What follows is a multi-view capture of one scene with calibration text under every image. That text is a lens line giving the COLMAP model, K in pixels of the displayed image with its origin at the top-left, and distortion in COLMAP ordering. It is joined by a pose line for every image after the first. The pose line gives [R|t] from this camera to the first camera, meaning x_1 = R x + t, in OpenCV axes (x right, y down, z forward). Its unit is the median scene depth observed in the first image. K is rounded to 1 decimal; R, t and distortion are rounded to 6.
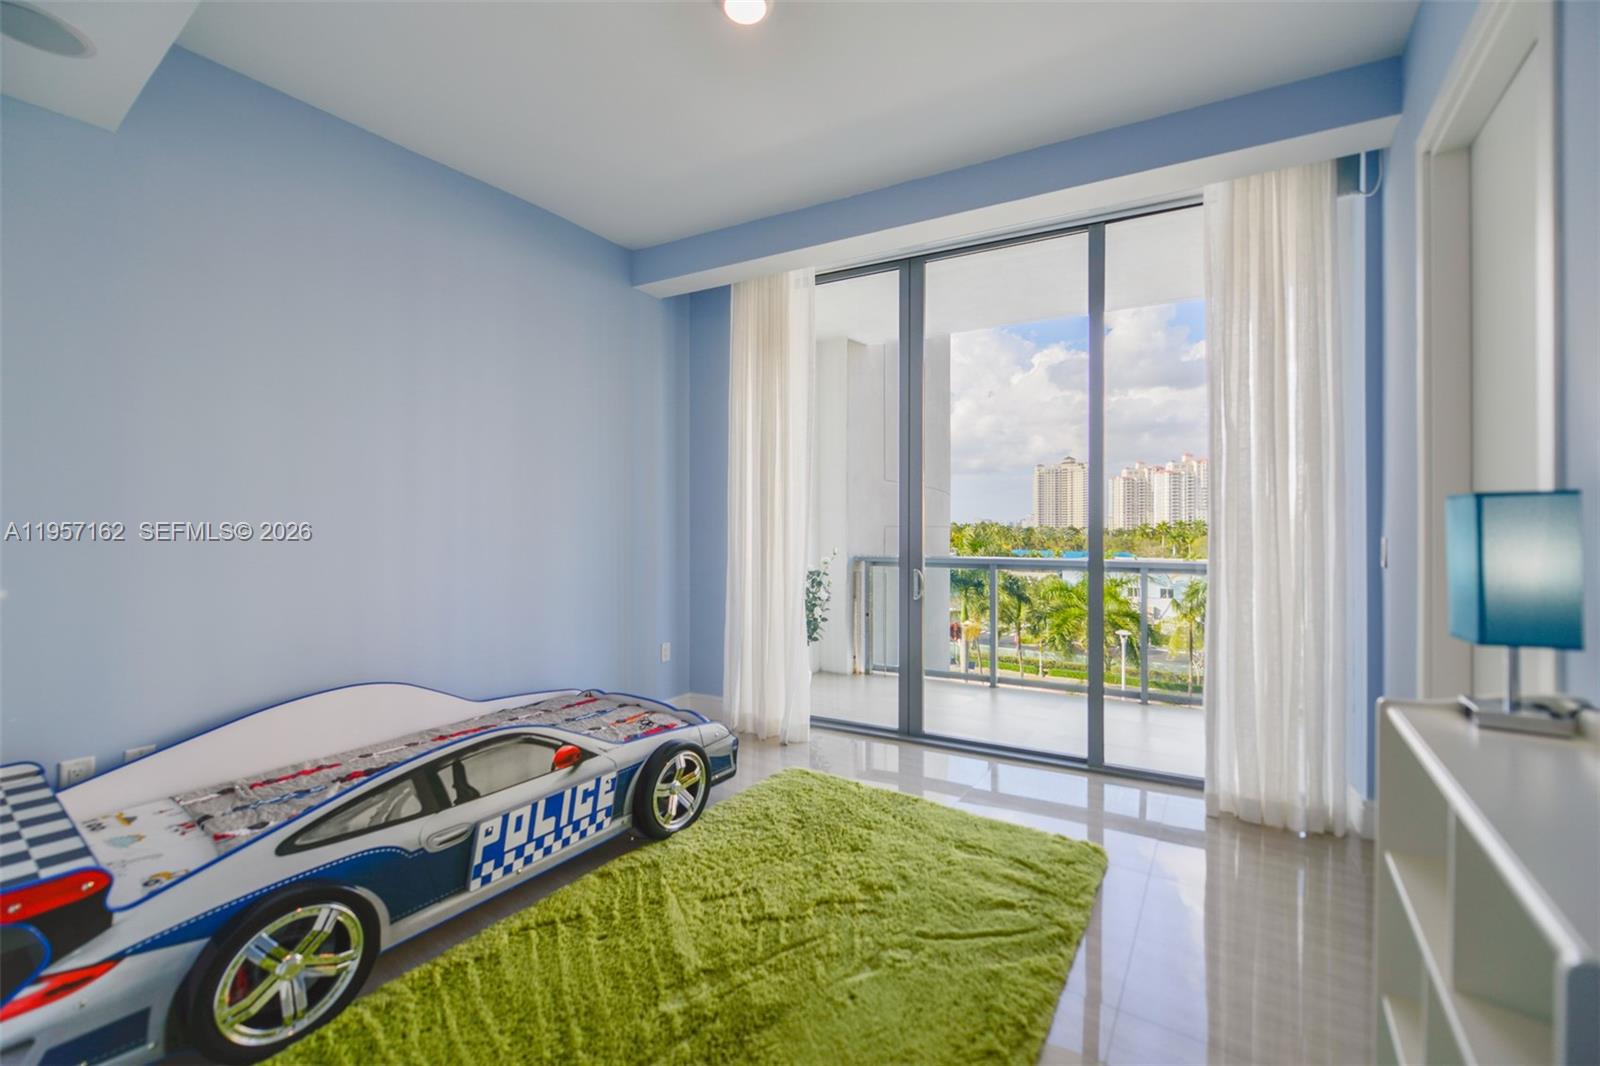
lens RADIAL K [[629.8, 0, 781.9], [0, 629.8, 527.2], [0, 0, 1]] dist [-0.000172, -0.002386]
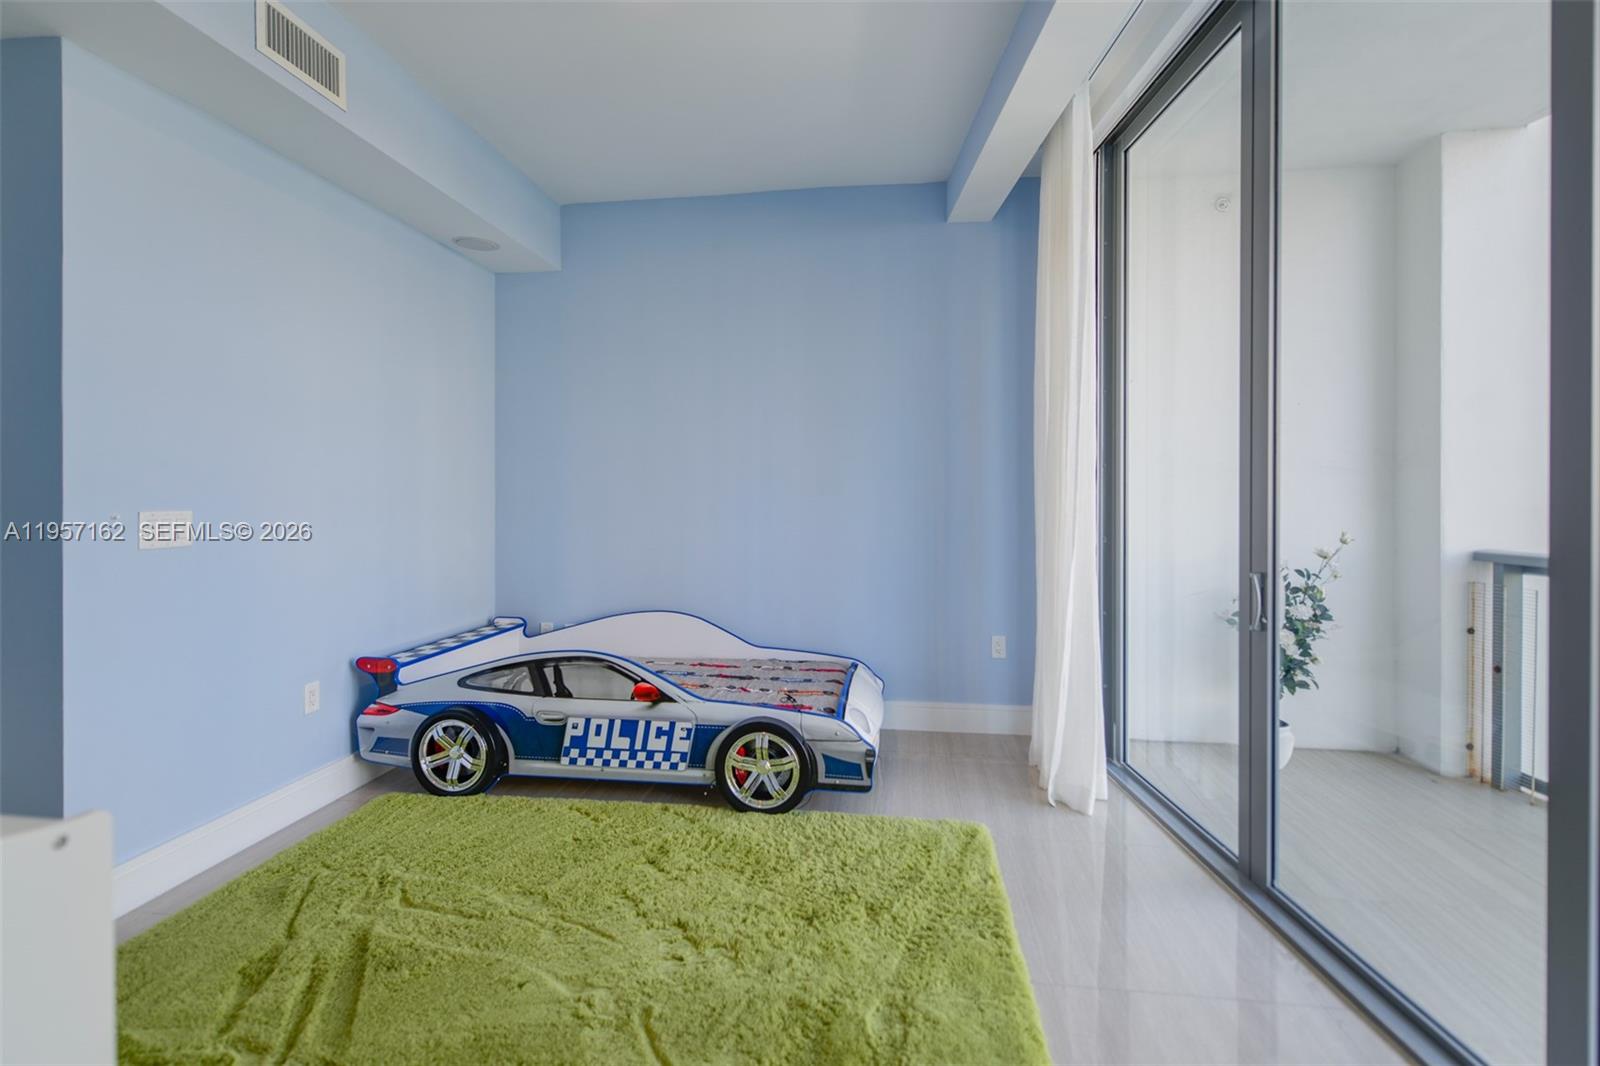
lens RADIAL K [[690.9, 0, 799.2], [0, 690.9, 526.1], [0, 0, 1]] dist [0.001789, -0.000309]
pose [[0.477434, 0.038422, -0.877827, 0.901502], [-0.002016, 0.999089, 0.042632, 0.008857], [0.878665, -0.018584, 0.477076, 0.666973]]
